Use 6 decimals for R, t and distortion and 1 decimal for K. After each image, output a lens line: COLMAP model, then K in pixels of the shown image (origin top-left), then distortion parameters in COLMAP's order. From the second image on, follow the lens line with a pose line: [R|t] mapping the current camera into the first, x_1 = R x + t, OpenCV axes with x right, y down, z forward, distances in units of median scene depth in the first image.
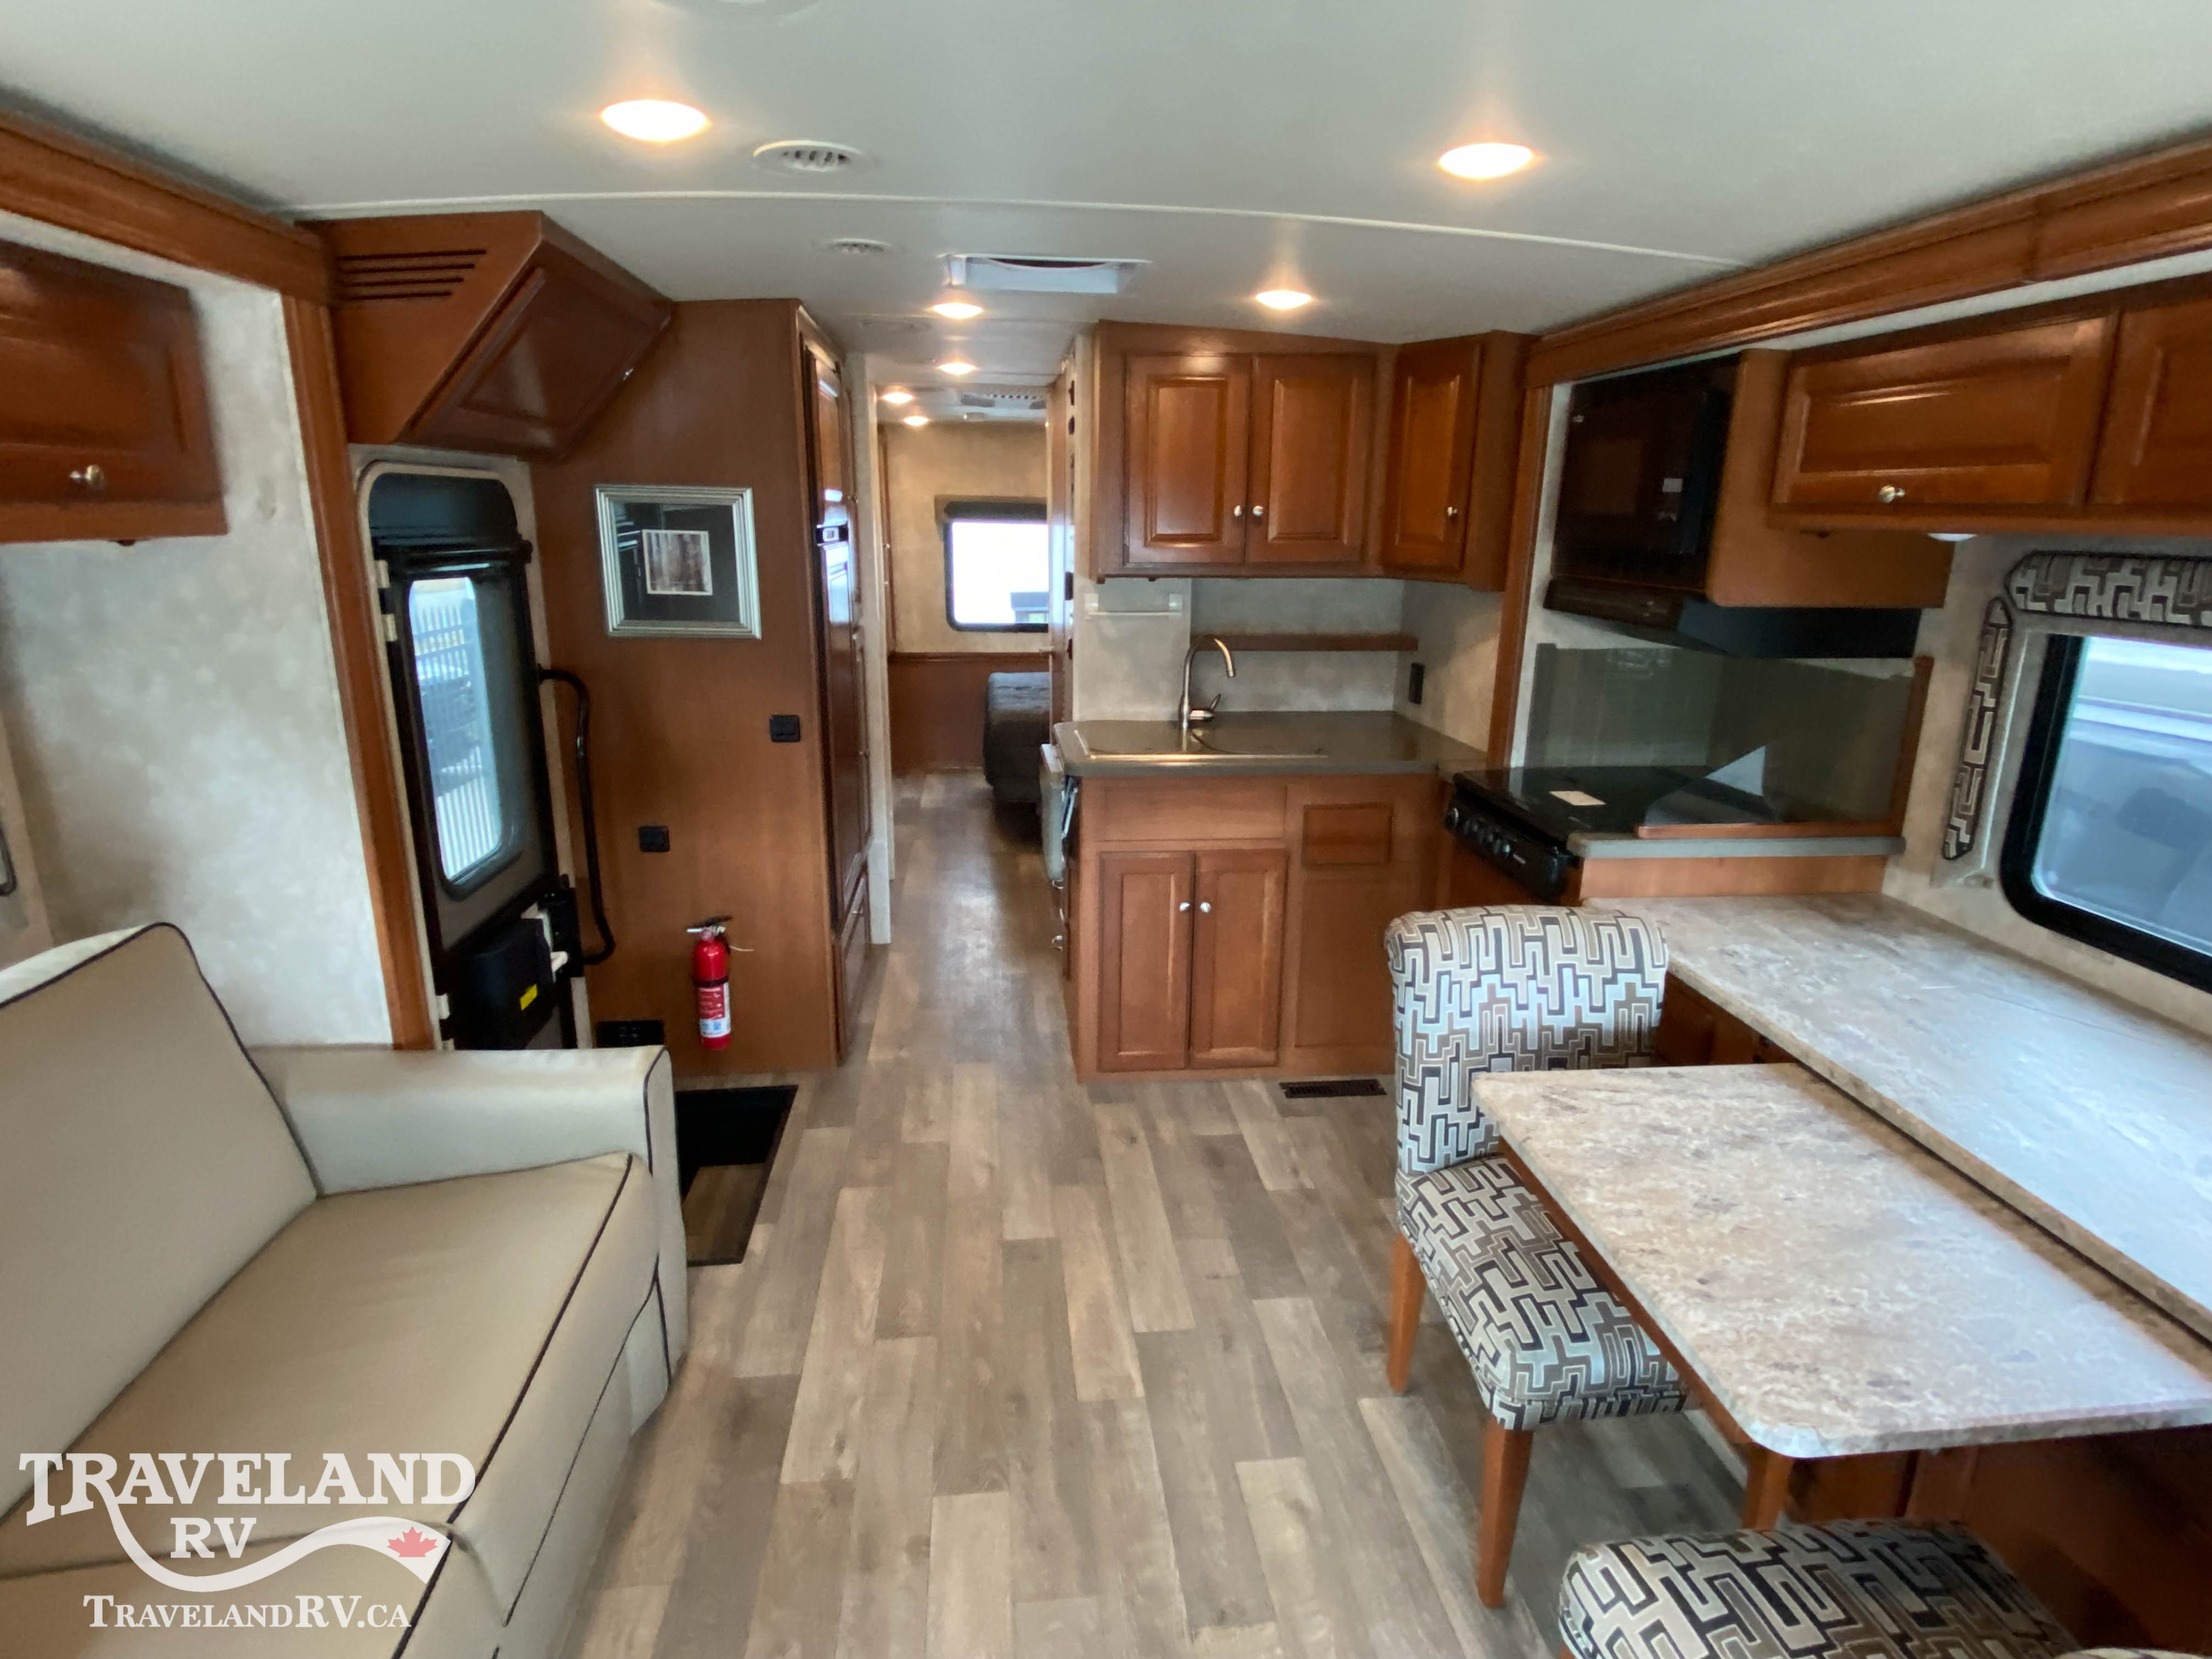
lens RADIAL K [[1160.0, 0, 1108.4], [0, 1160.0, 820.6], [0, 0, 1]] dist [0.001063, -0.001841]
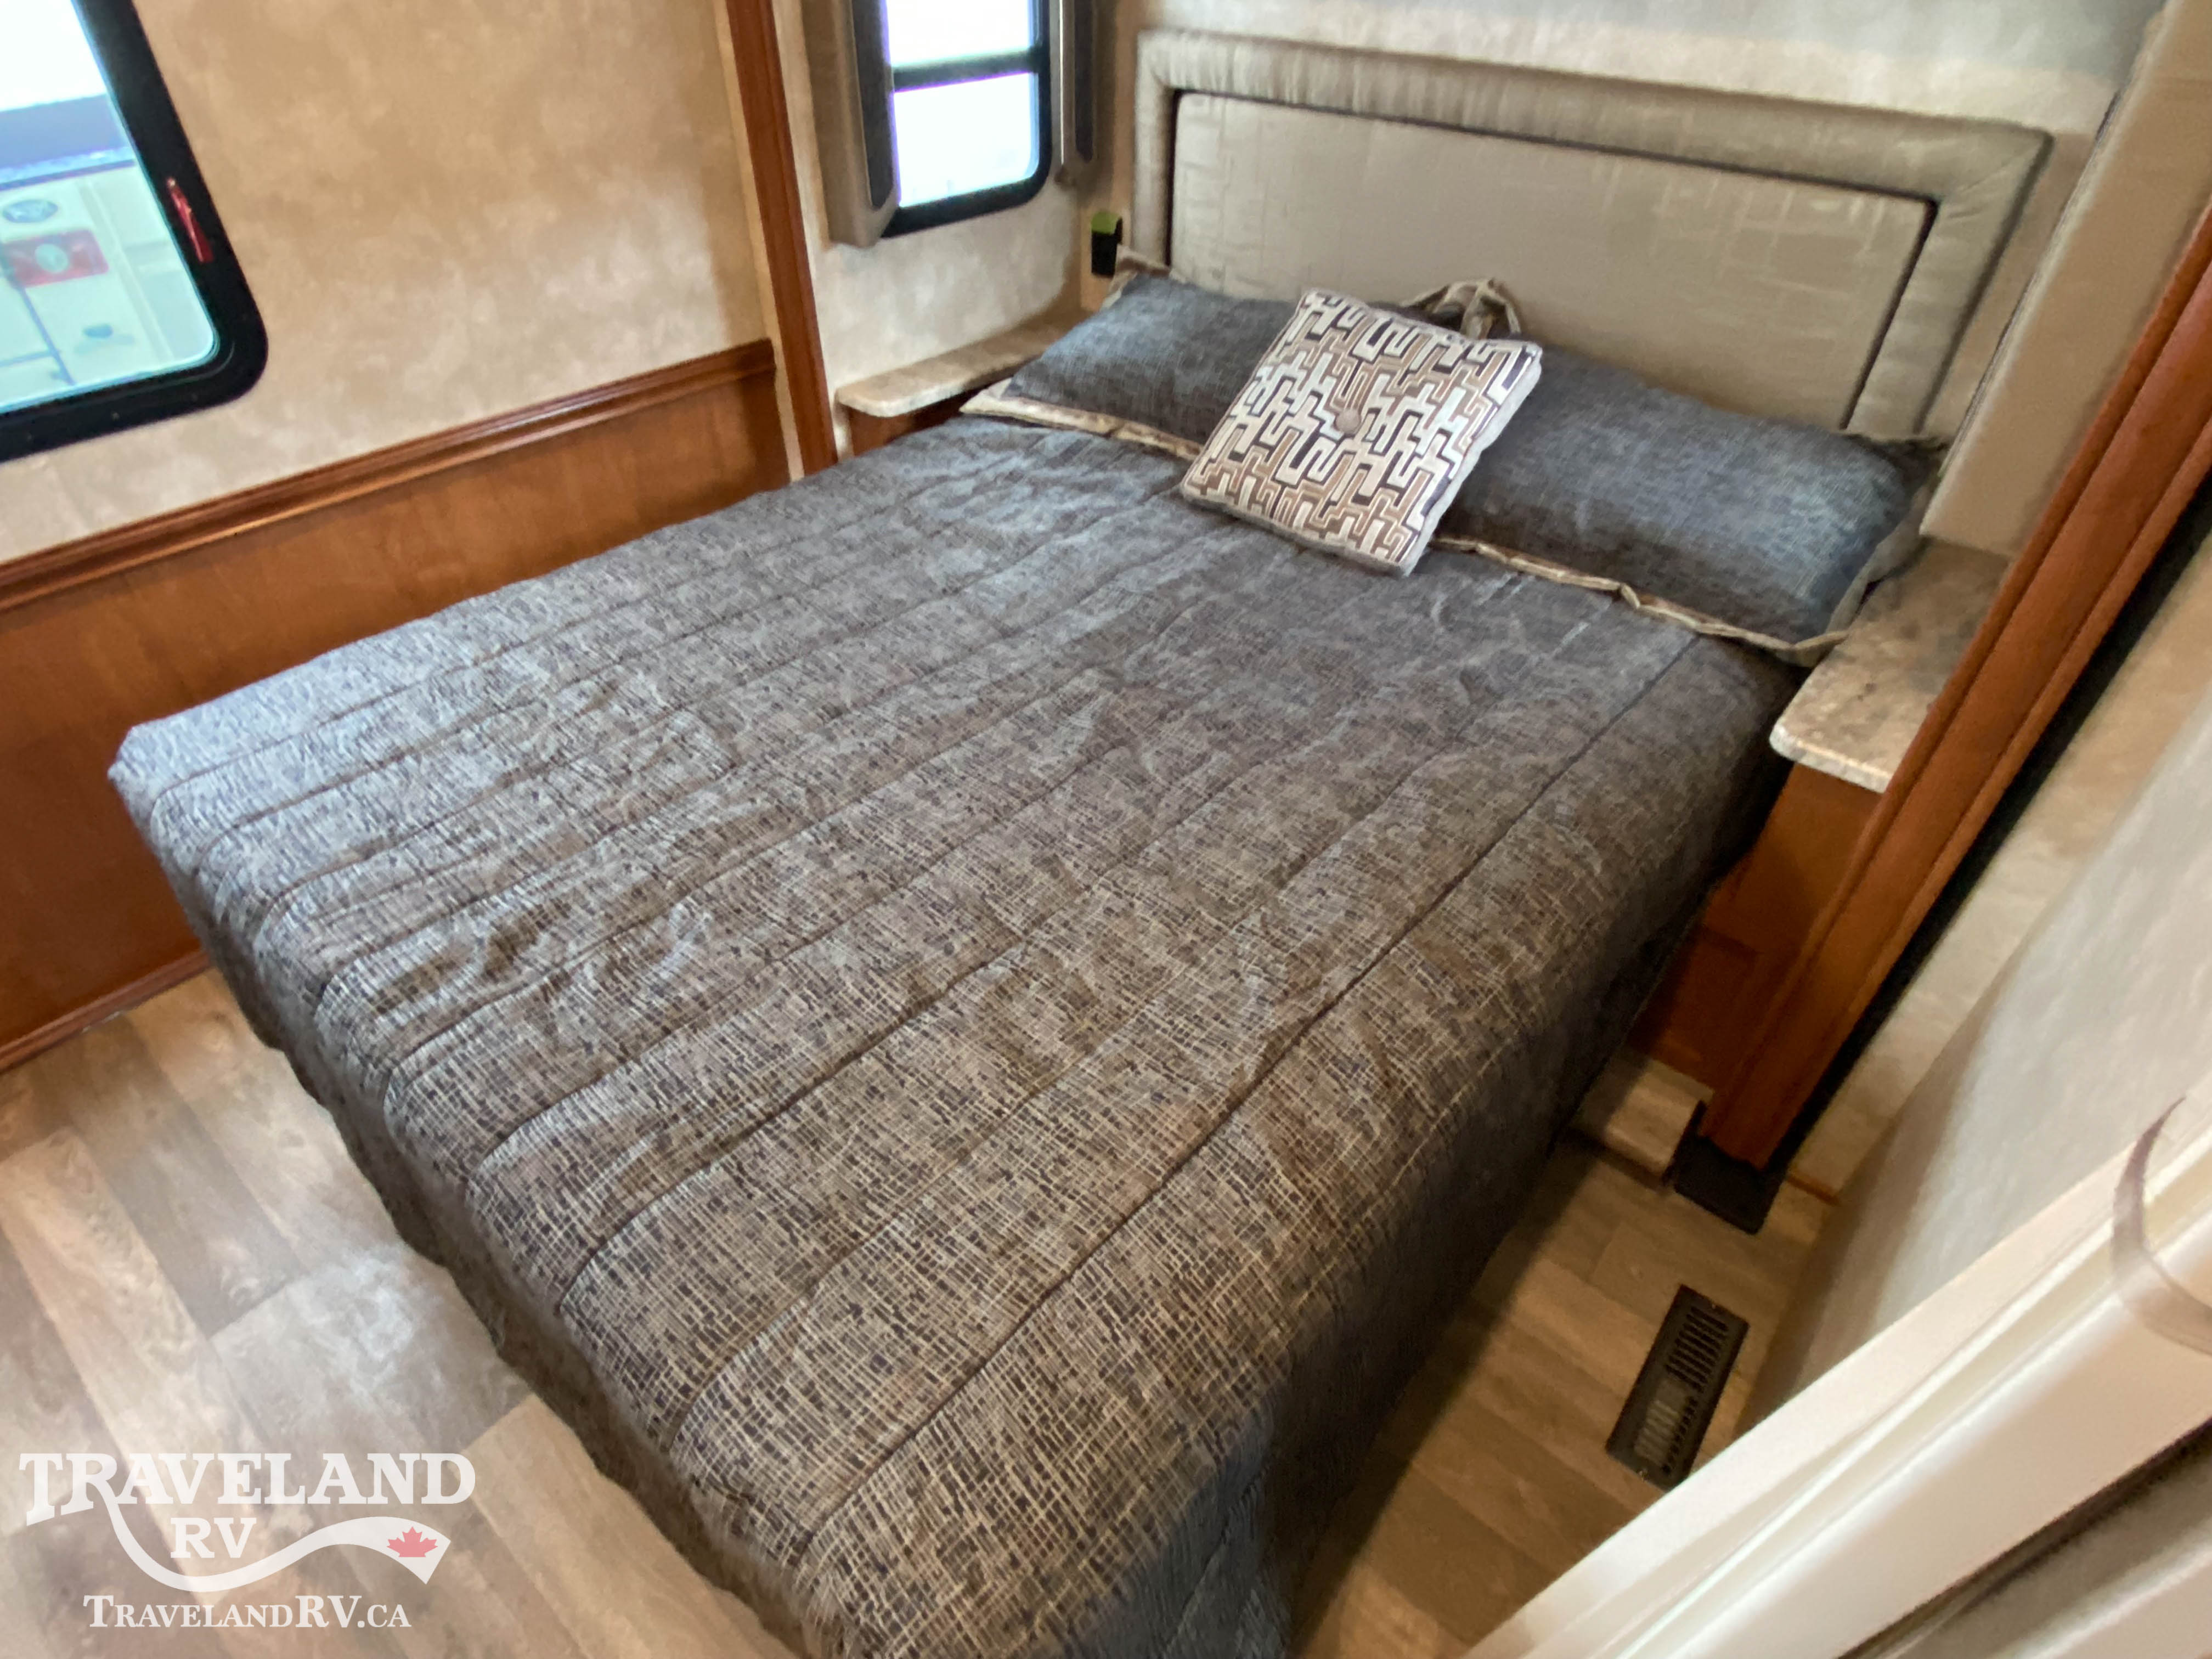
lens RADIAL K [[1149.2, 0, 1106.0], [0, 1149.2, 829.5], [0, 0, 1]] dist [0.042817, -0.041670]
pose [[0.718427, -0.450156, 0.530304, -0.299990], [0.175749, 0.855099, 0.487768, -0.624583], [-0.673034, -0.257225, 0.693441, 2.478247]]
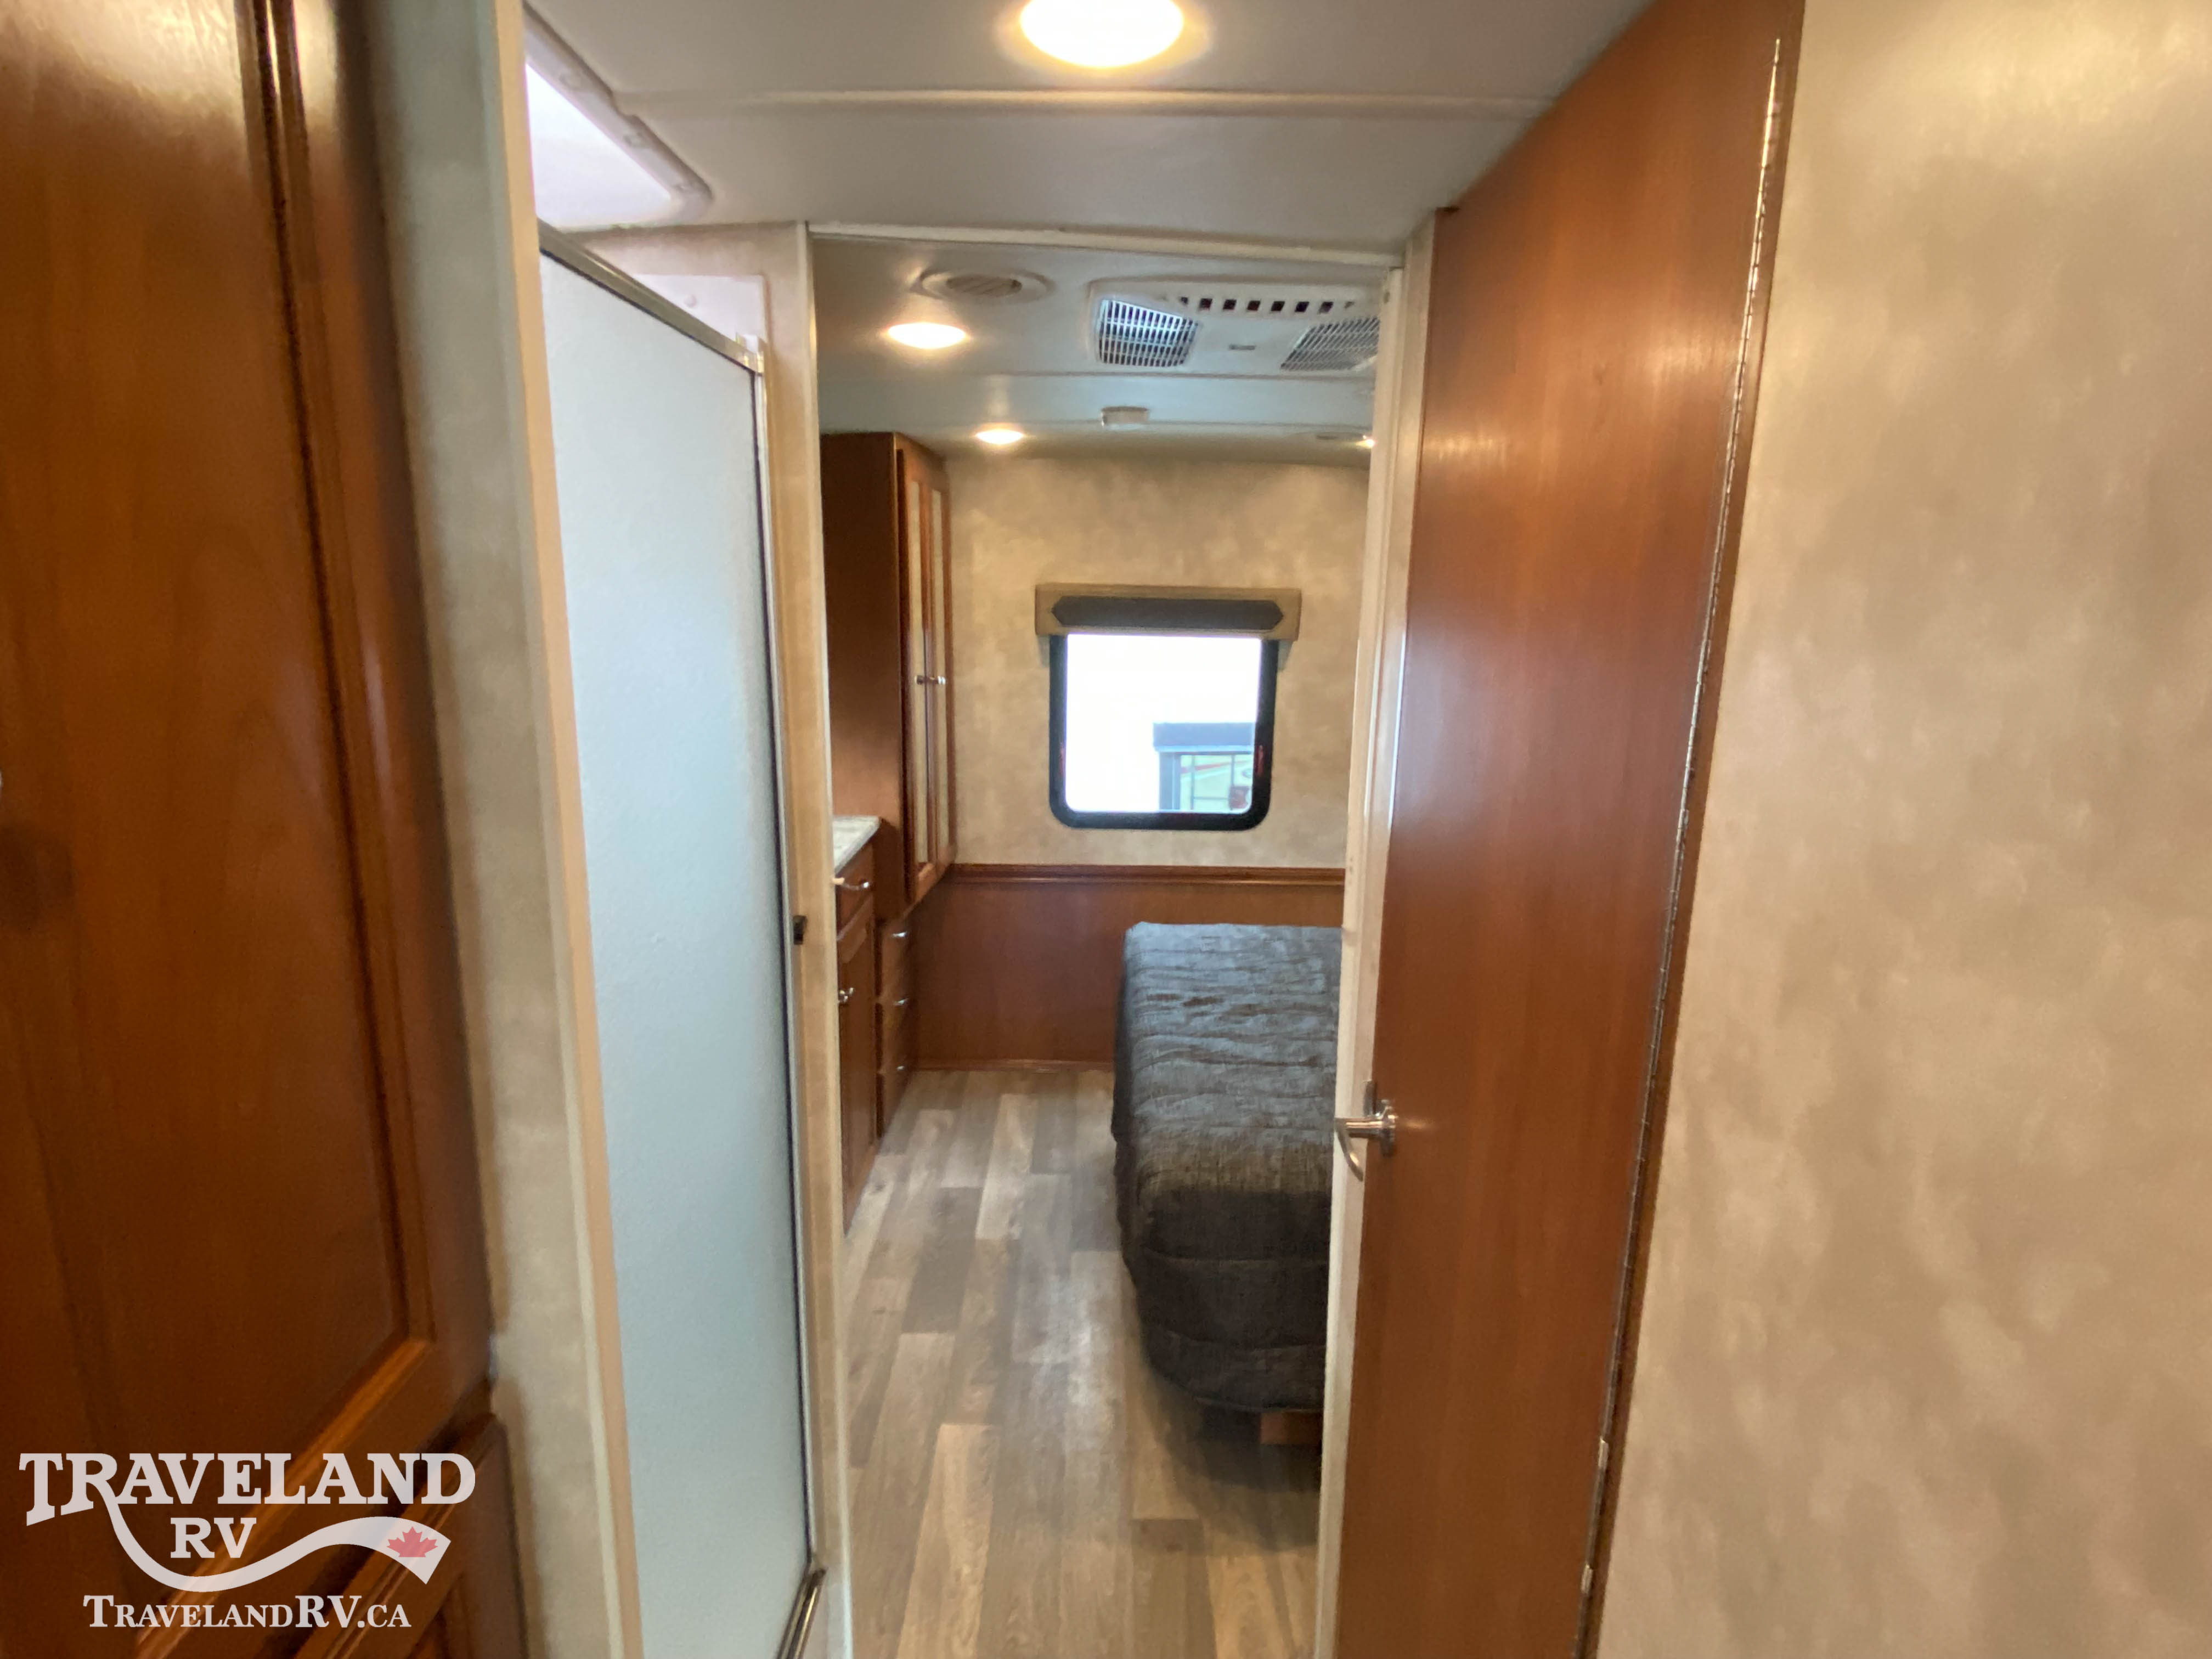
lens RADIAL K [[1149.2, 0, 1106.0], [0, 1149.2, 829.5], [0, 0, 1]] dist [0.042817, -0.041670]
pose [[0.995262, 0.026361, -0.093583, -0.219835], [-0.031004, 0.998341, -0.048509, -0.489614], [0.092149, 0.051181, 0.994429, 1.648656]]
